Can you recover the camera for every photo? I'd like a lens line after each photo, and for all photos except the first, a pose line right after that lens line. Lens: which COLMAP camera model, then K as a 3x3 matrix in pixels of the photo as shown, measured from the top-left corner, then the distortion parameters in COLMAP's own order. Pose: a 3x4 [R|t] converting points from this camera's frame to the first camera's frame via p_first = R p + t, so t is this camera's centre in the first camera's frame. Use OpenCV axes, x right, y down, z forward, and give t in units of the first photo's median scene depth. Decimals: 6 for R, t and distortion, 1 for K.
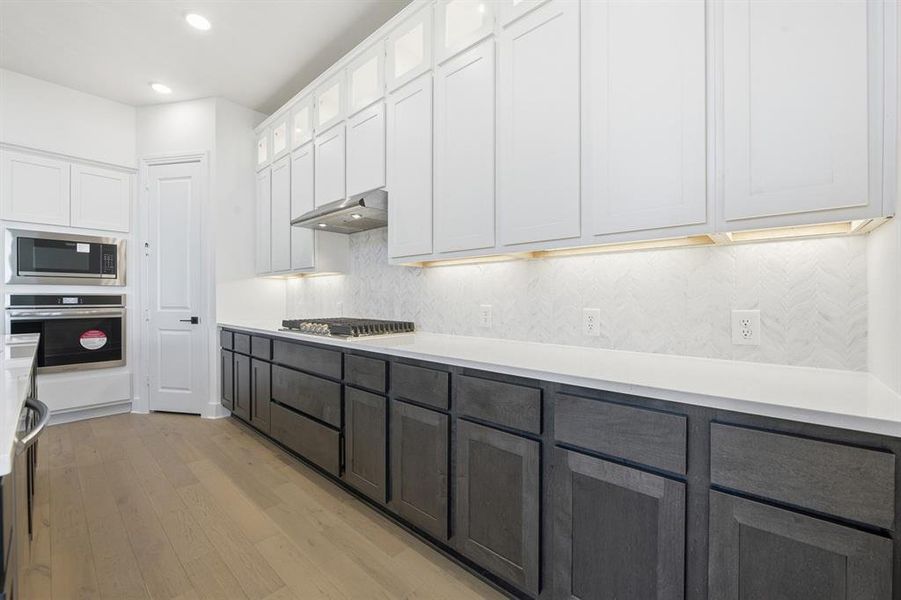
lens RADIAL K [[366.0, 0, 451.5], [0, 366.0, 297.0], [0, 0, 1]] dist [-0.004240, -0.000730]
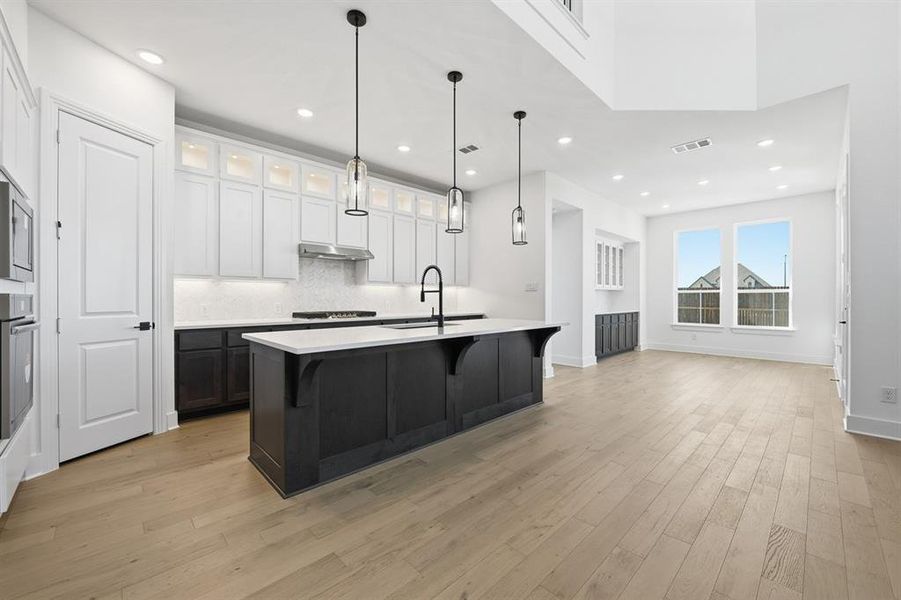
lens RADIAL K [[366.0, 0, 453.0], [0, 366.0, 300.7], [0, 0, 1]] dist [-0.004240, -0.000730]
pose [[0.048579, -0.006574, 0.998798, -1.651794], [0.000025, 0.999978, 0.006580, -0.002240], [-0.998819, -0.000295, 0.048578, 0.248482]]
